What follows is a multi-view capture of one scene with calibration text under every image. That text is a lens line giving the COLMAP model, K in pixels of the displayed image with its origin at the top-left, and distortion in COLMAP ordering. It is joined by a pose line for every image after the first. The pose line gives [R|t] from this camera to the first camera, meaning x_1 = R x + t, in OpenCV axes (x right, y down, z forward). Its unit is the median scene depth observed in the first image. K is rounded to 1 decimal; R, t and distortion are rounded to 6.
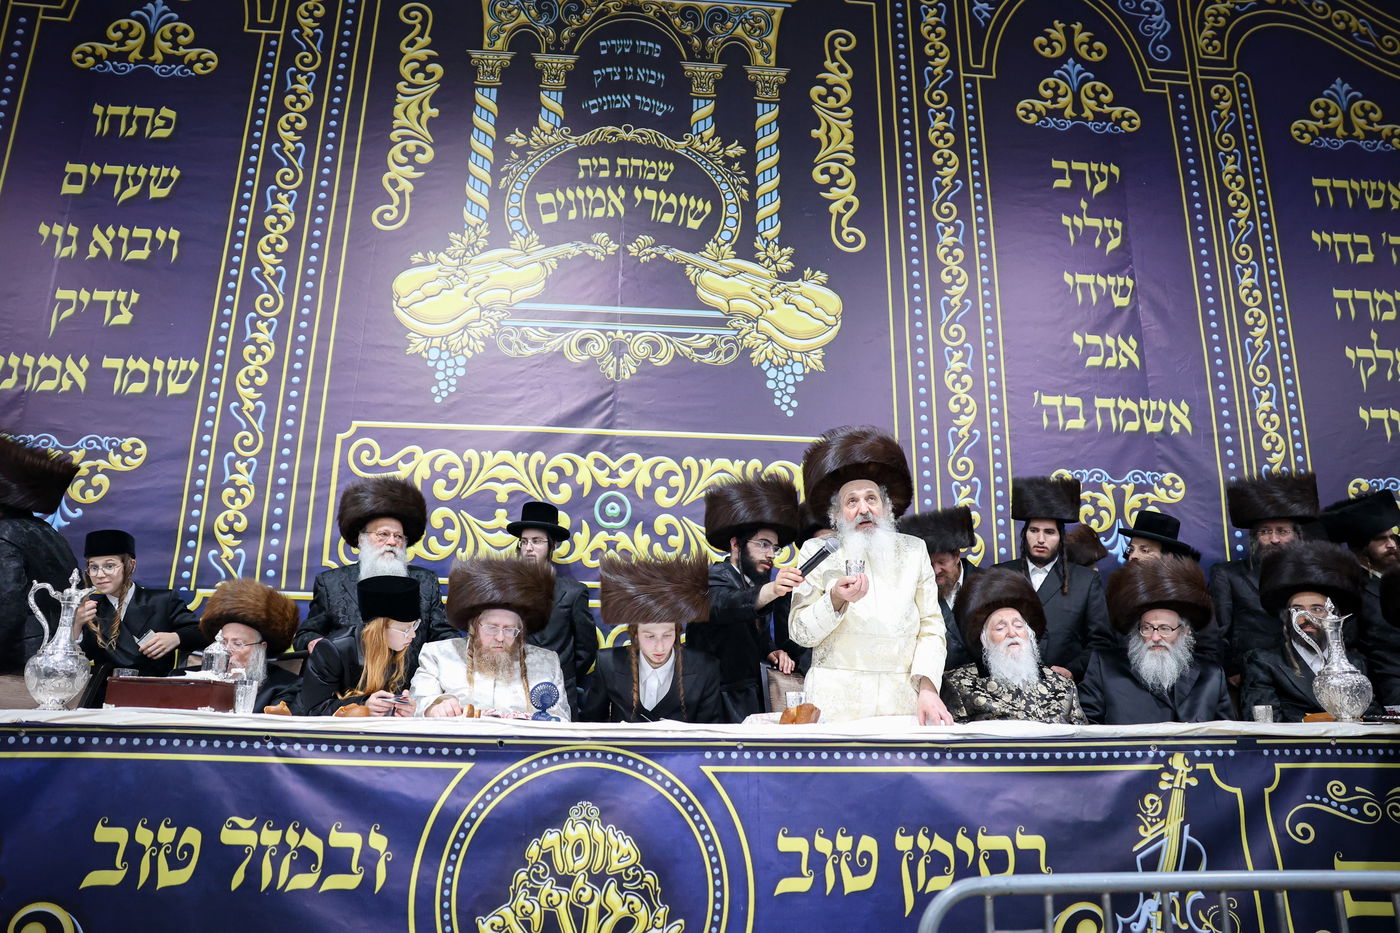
lens RADIAL K [[991.3, 0, 700.0], [0, 991.3, 466.5], [0, 0, 1]] dist [-0.063555, 0.081208]
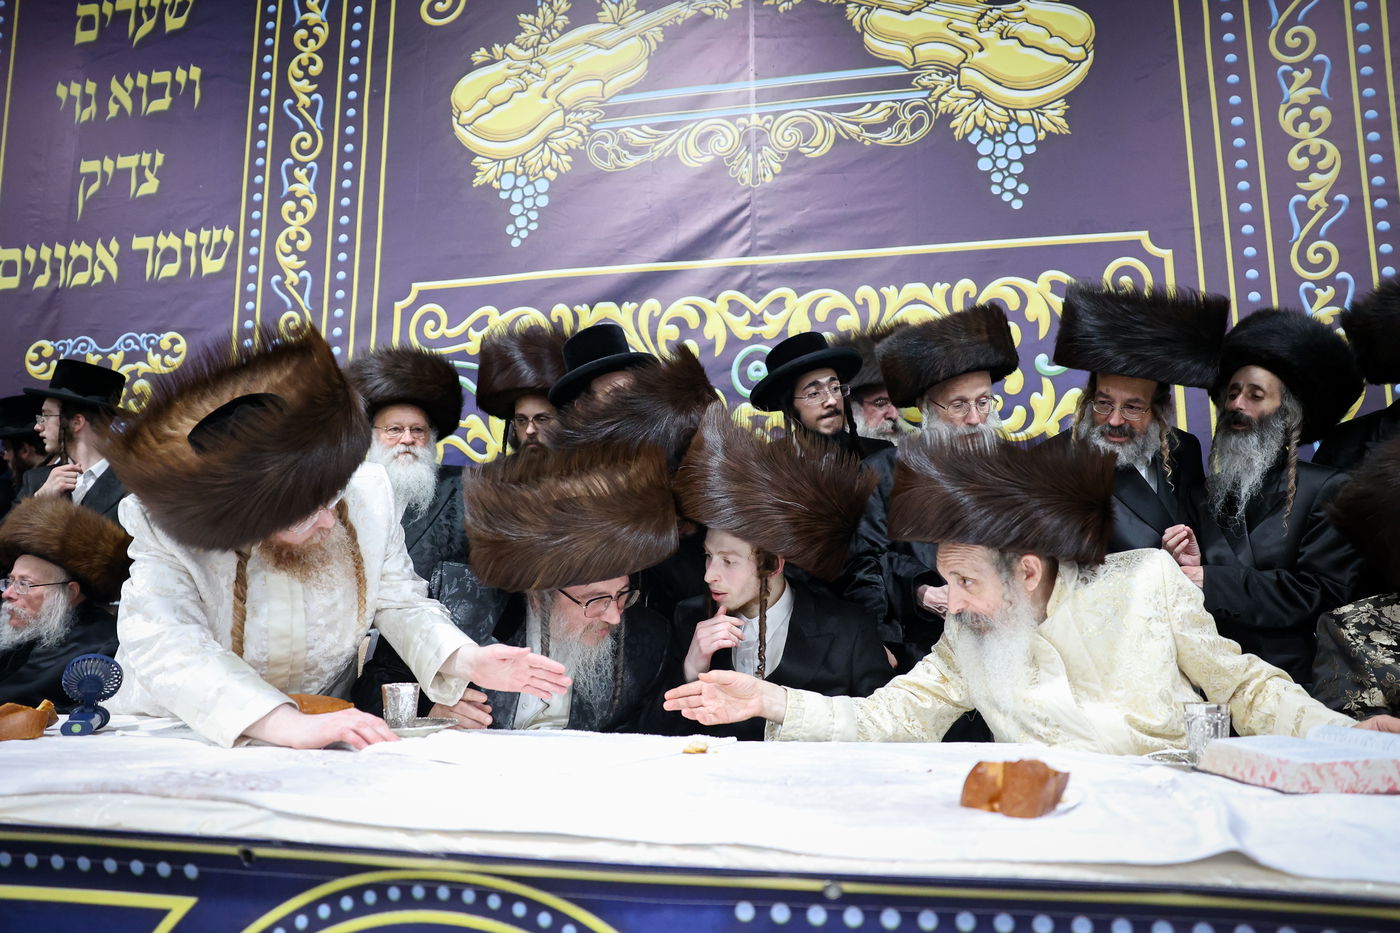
lens RADIAL K [[991.3, 0, 700.0], [0, 991.3, 466.5], [0, 0, 1]] dist [-0.063555, 0.081208]
pose [[0.965210, -0.055822, -0.255449, 0.044645], [0.080413, 0.992971, 0.086851, 0.044712], [0.248805, -0.104371, 0.962914, 0.305614]]
